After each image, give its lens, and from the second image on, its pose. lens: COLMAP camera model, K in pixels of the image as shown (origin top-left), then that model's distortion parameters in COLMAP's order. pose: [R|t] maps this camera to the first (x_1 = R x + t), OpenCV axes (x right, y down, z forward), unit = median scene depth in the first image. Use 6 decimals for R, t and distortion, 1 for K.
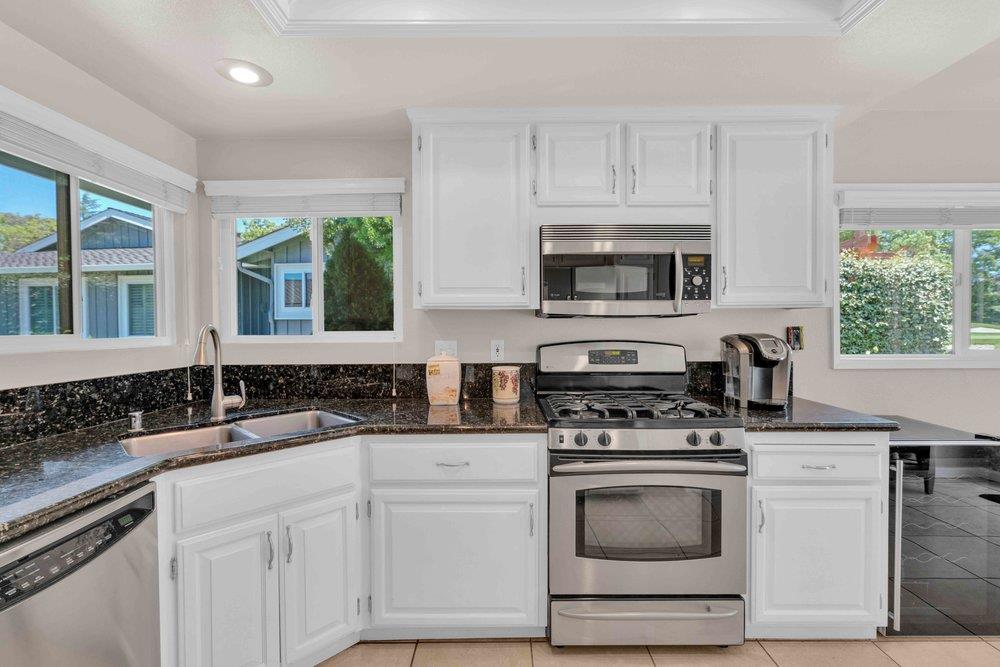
lens RADIAL K [[456.2, 0, 501.2], [0, 456.2, 334.0], [0, 0, 1]] dist [-0.000574, 0.000385]
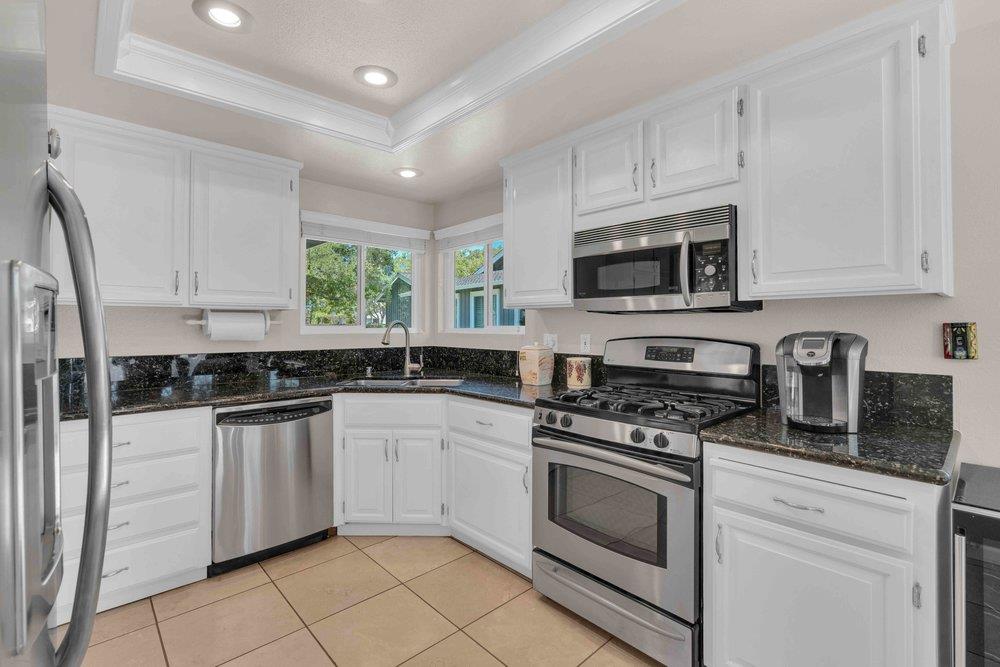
lens RADIAL K [[456.2, 0, 503.6], [0, 456.2, 325.4], [0, 0, 1]] dist [-0.000574, 0.000385]
pose [[0.681177, 0.005736, -0.732096, 0.818061], [-0.020349, 0.999731, -0.011101, 0.008857], [0.731836, 0.022459, 0.681110, 0.102344]]
